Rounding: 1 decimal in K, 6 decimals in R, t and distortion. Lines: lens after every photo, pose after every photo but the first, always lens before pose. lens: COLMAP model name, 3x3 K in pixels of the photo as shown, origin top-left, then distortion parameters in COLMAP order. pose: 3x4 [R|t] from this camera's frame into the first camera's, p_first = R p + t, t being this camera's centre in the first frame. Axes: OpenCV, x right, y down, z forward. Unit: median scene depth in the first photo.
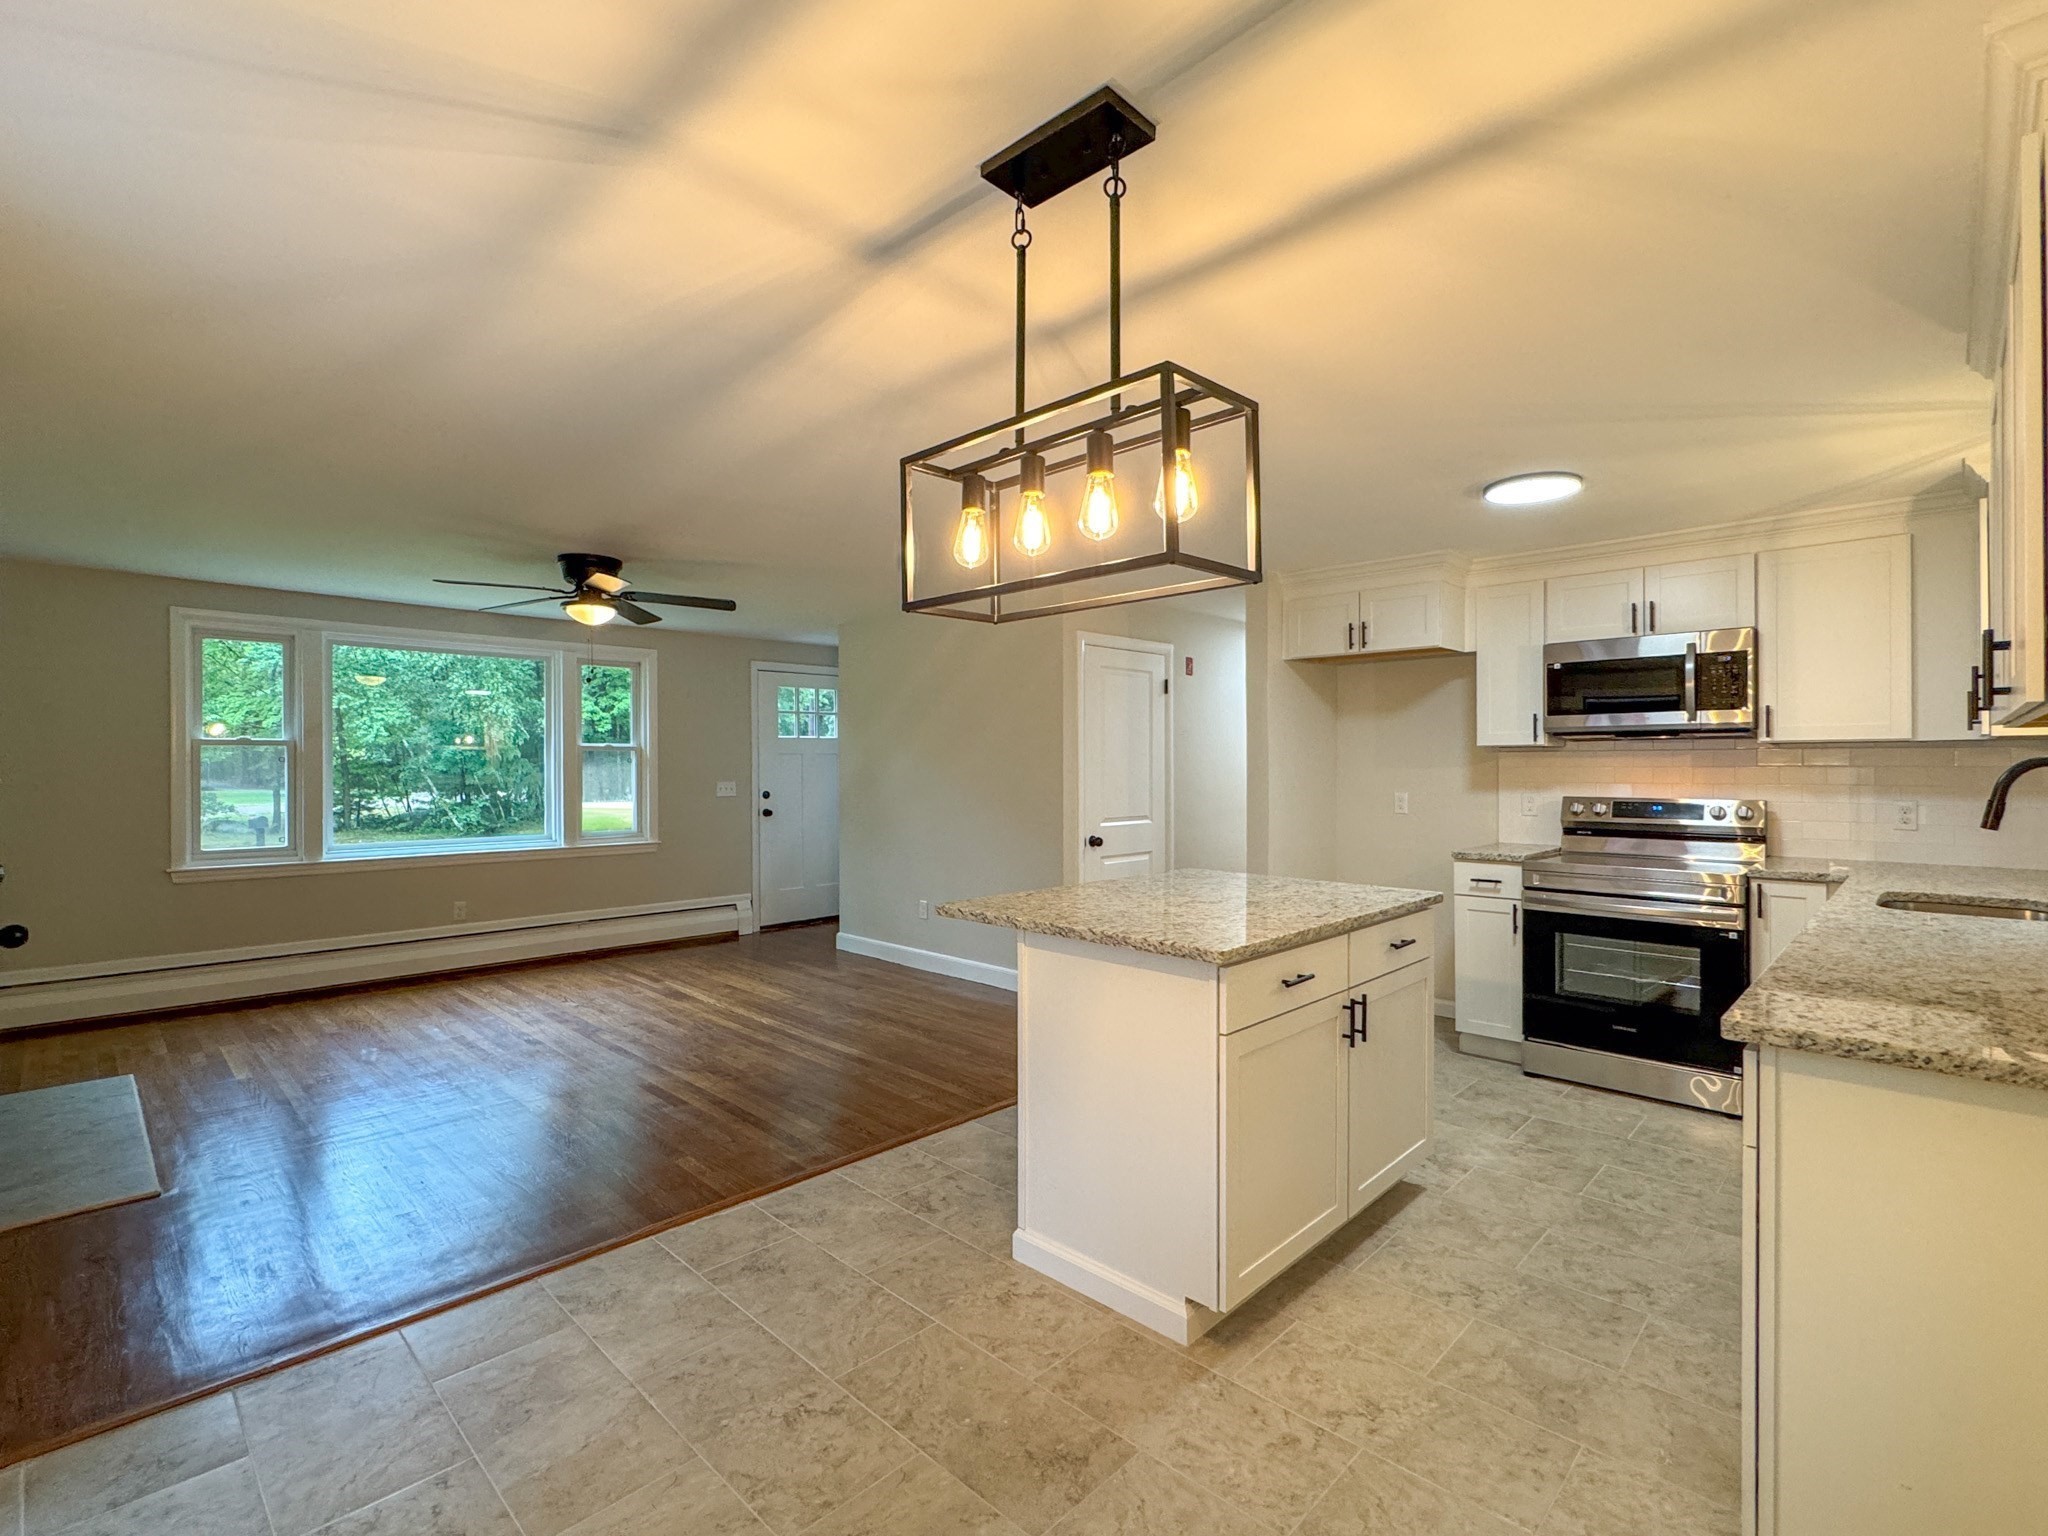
lens RADIAL K [[976.7, 0, 1056.1], [0, 976.7, 766.7], [0, 0, 1]] dist [0.002221, 0.000426]
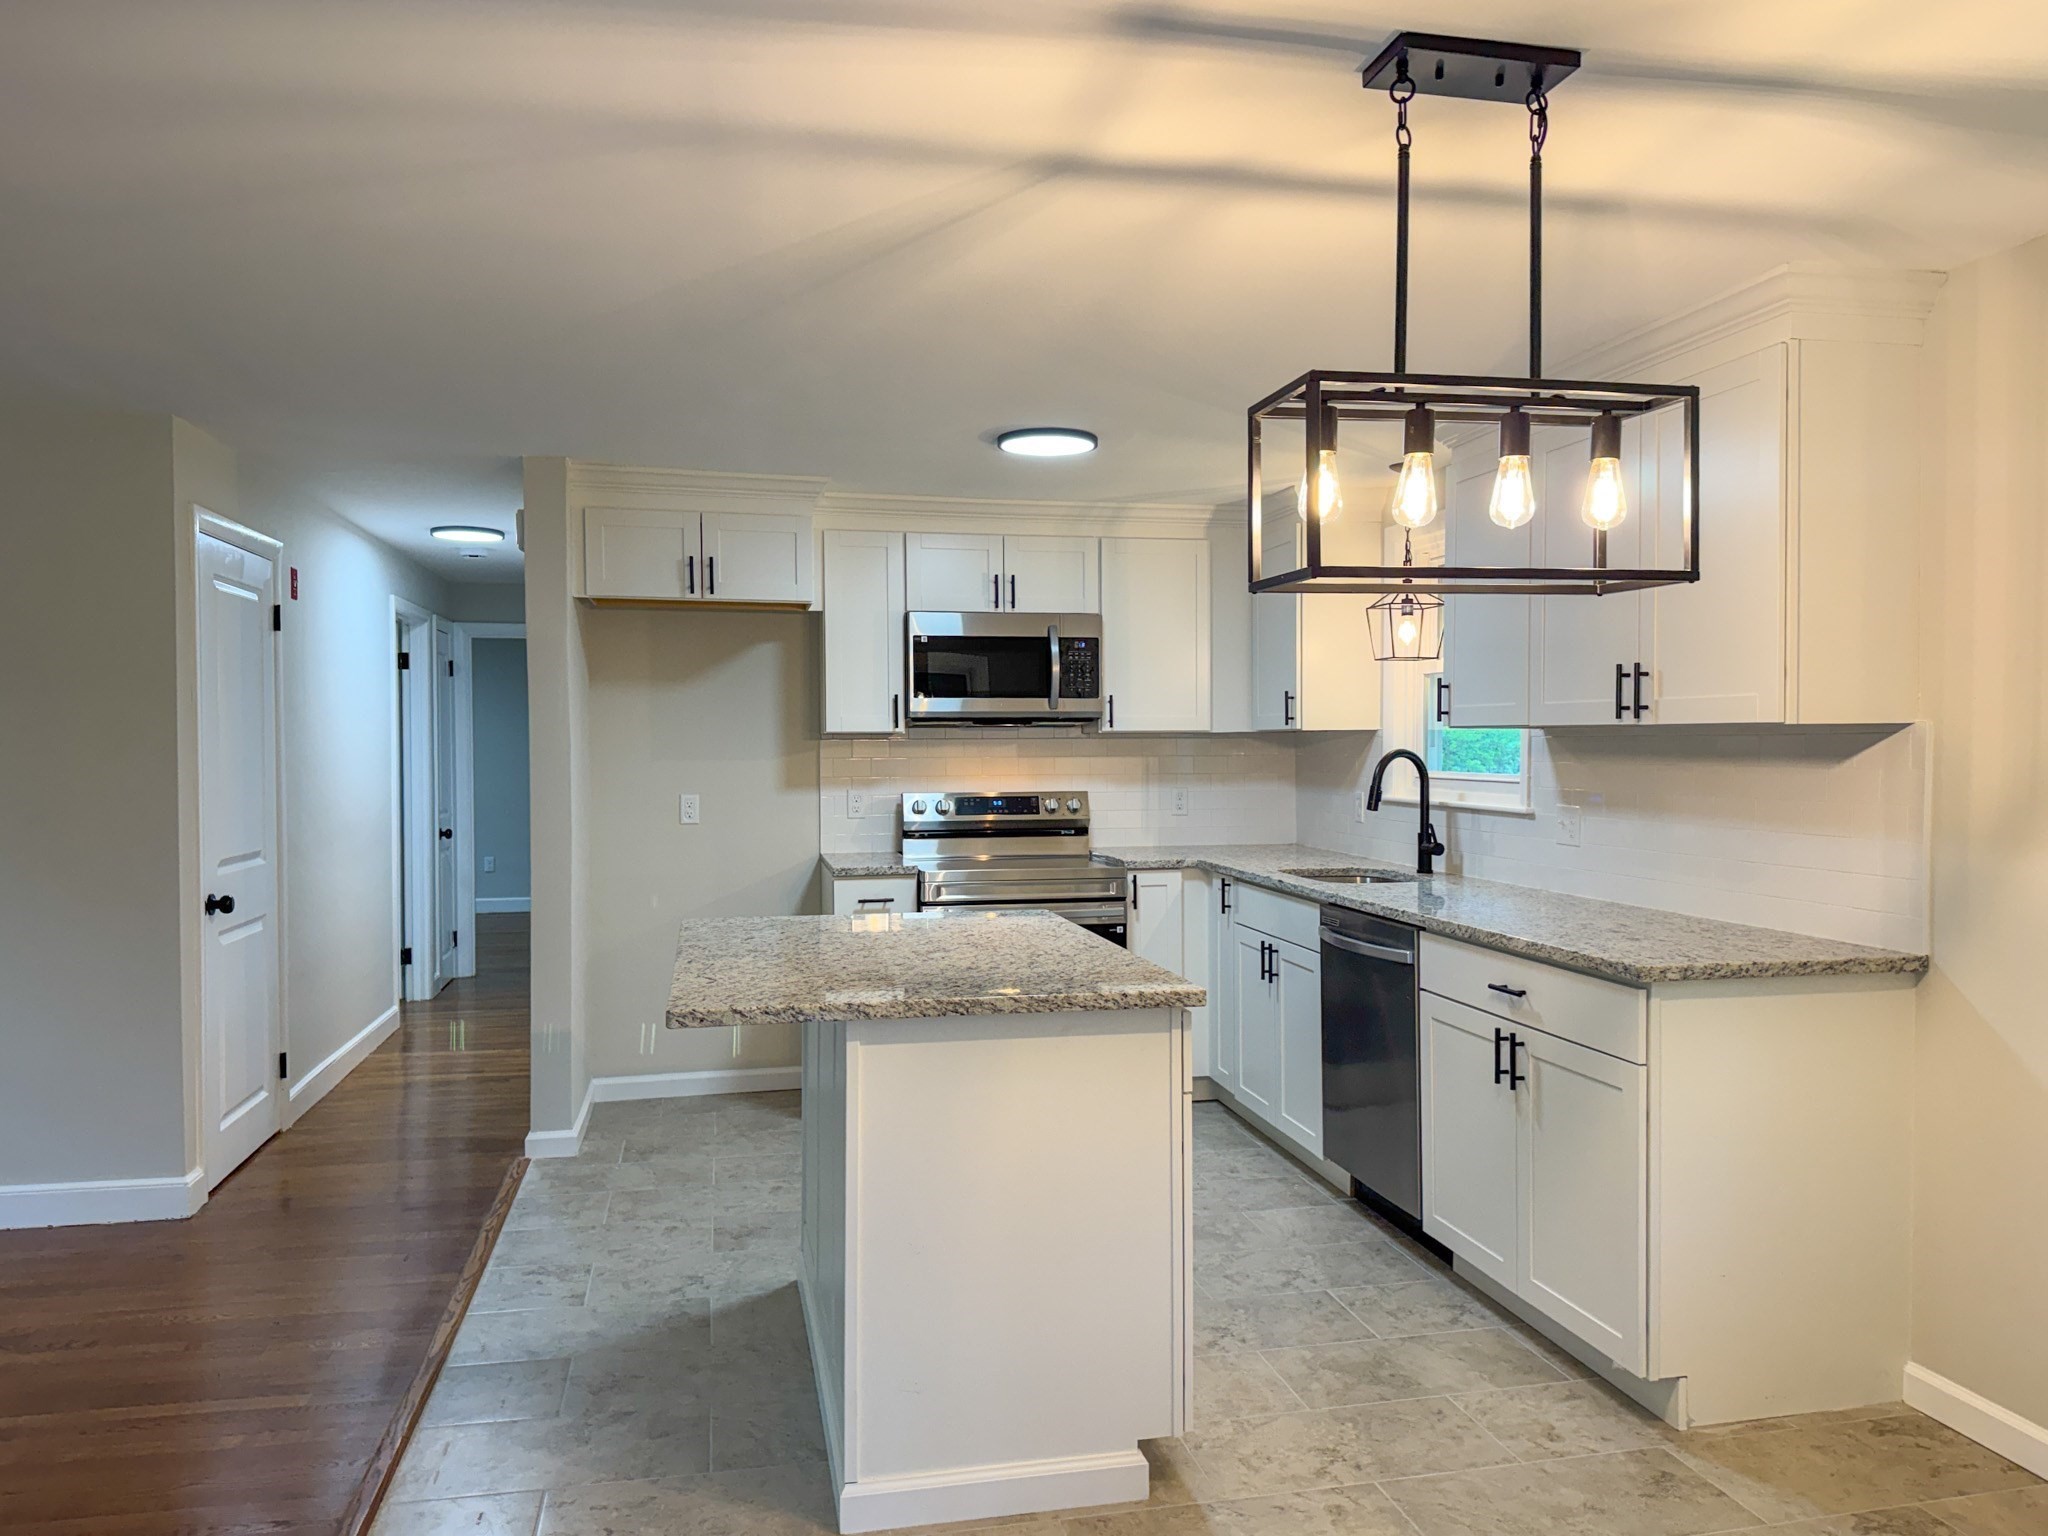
lens RADIAL K [[1451.3, 0, 1082.2], [0, 1451.3, 761.7], [0, 0, 1]] dist [0.103083, -0.133236]
pose [[0.546772, -0.011844, 0.837198, -0.506574], [0.002979, 0.999921, 0.012200, -0.012788], [-0.837276, -0.004176, 0.546764, 0.219510]]
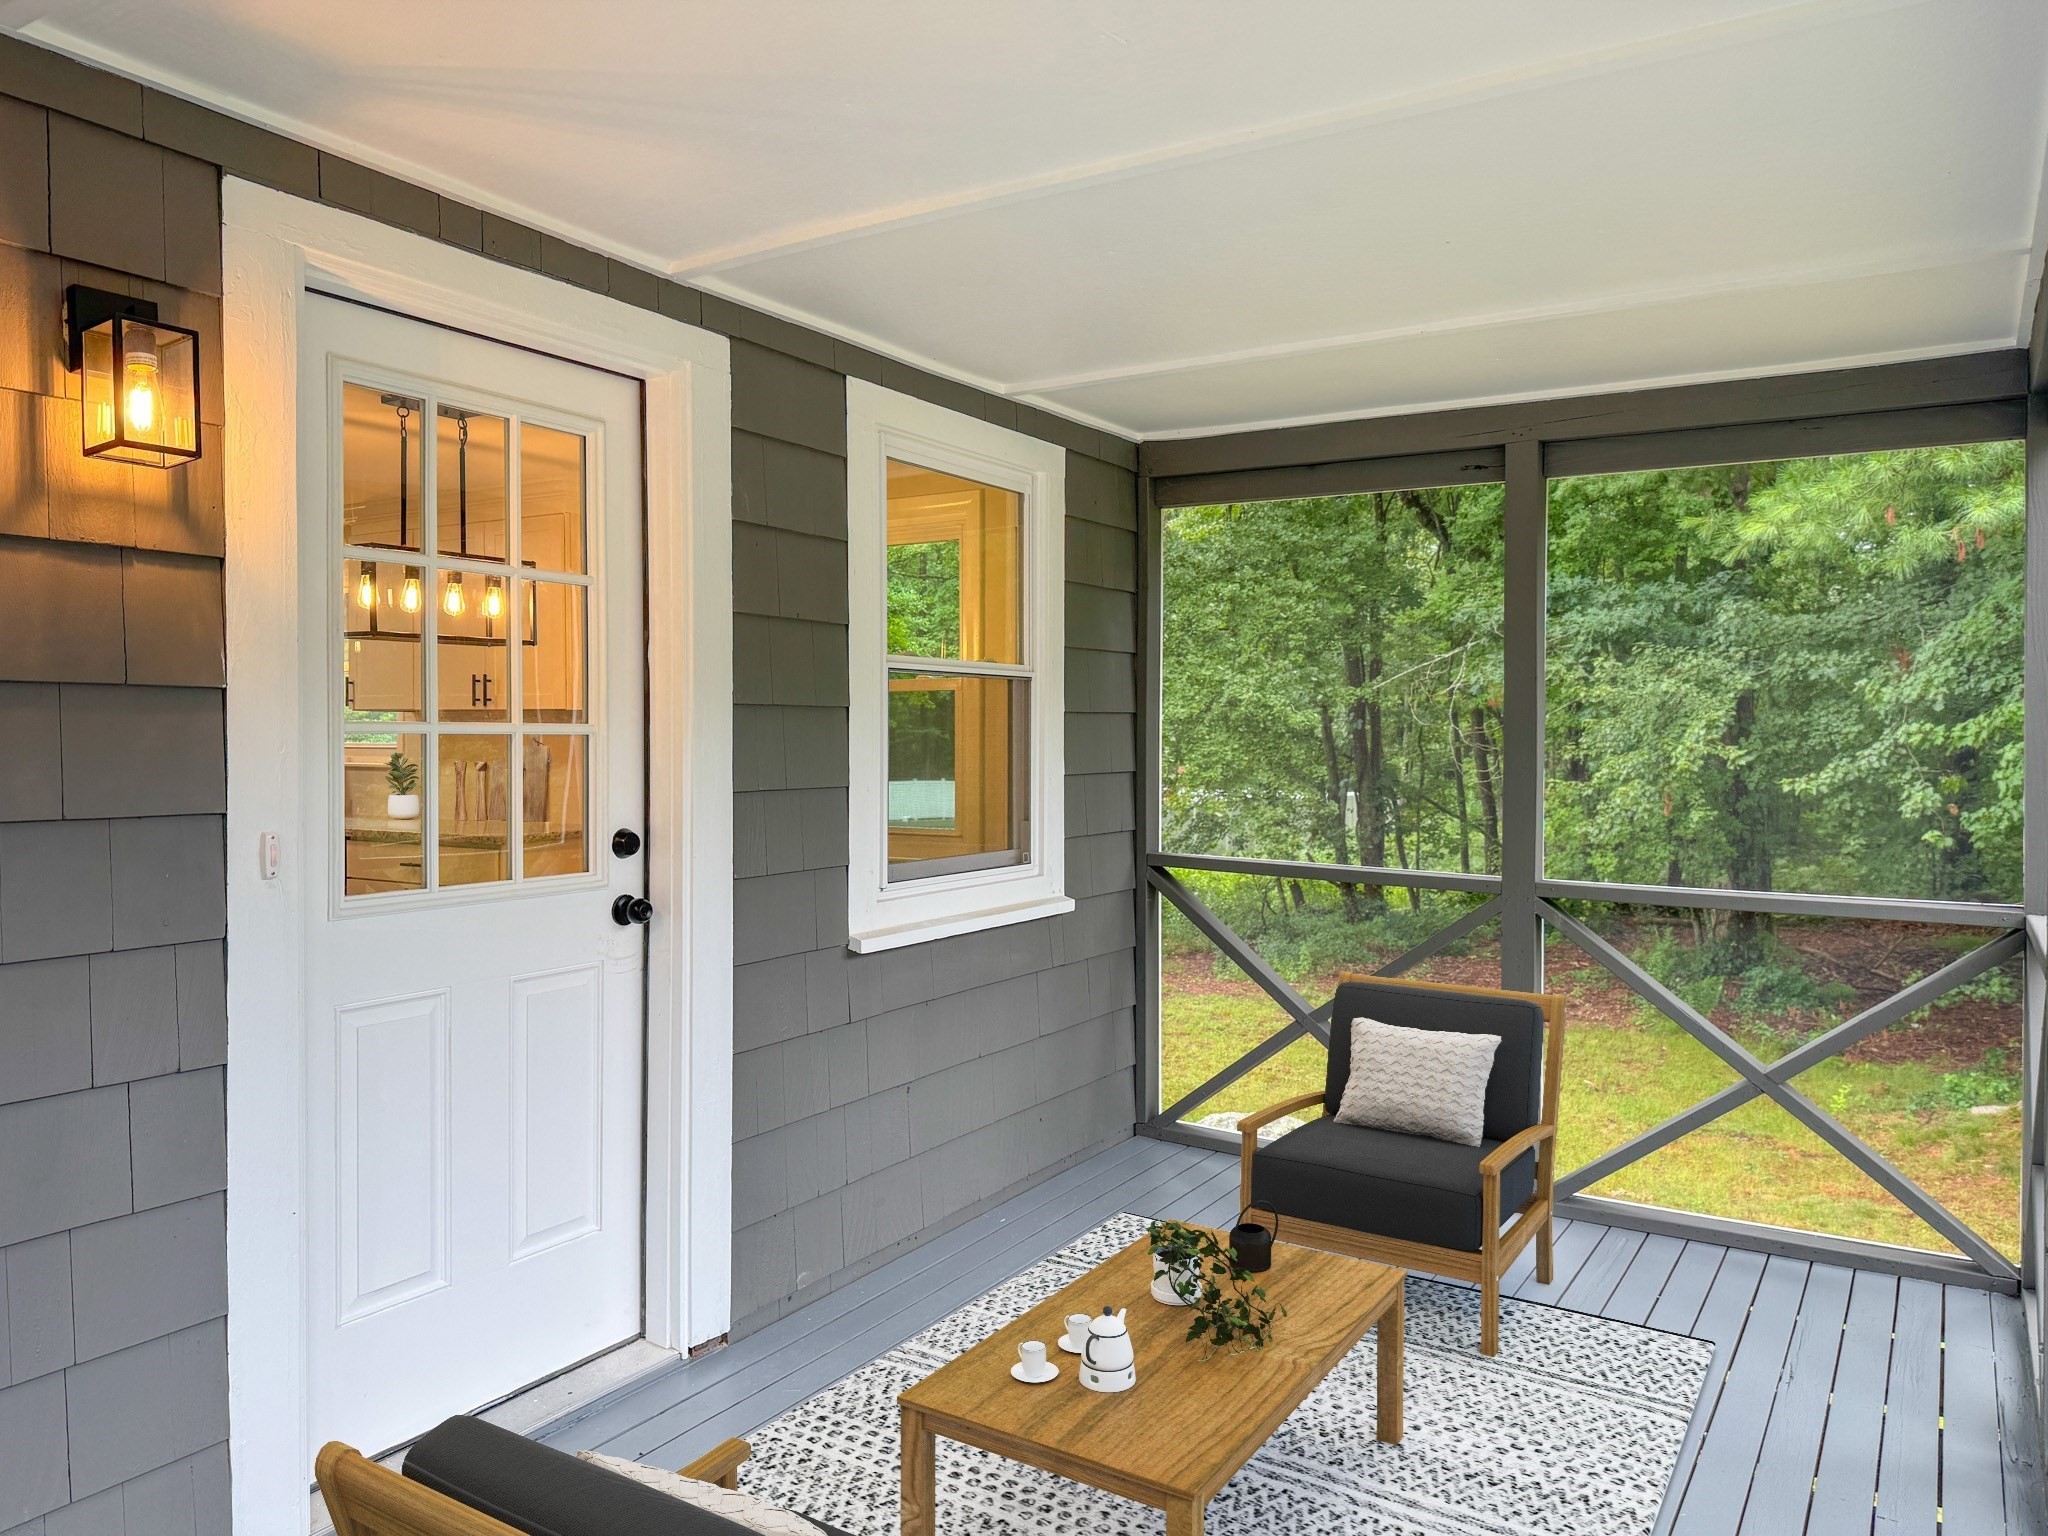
lens RADIAL K [[1451.3, 0, 1082.2], [0, 1451.3, 761.7], [0, 0, 1]] dist [0.103083, -0.133236]
pose [[-0.221576, -0.019795, 0.974942, -1.209740], [-0.001169, 0.999799, 0.020034, -0.000633], [-0.975142, 0.003299, -0.221555, 0.156852]]
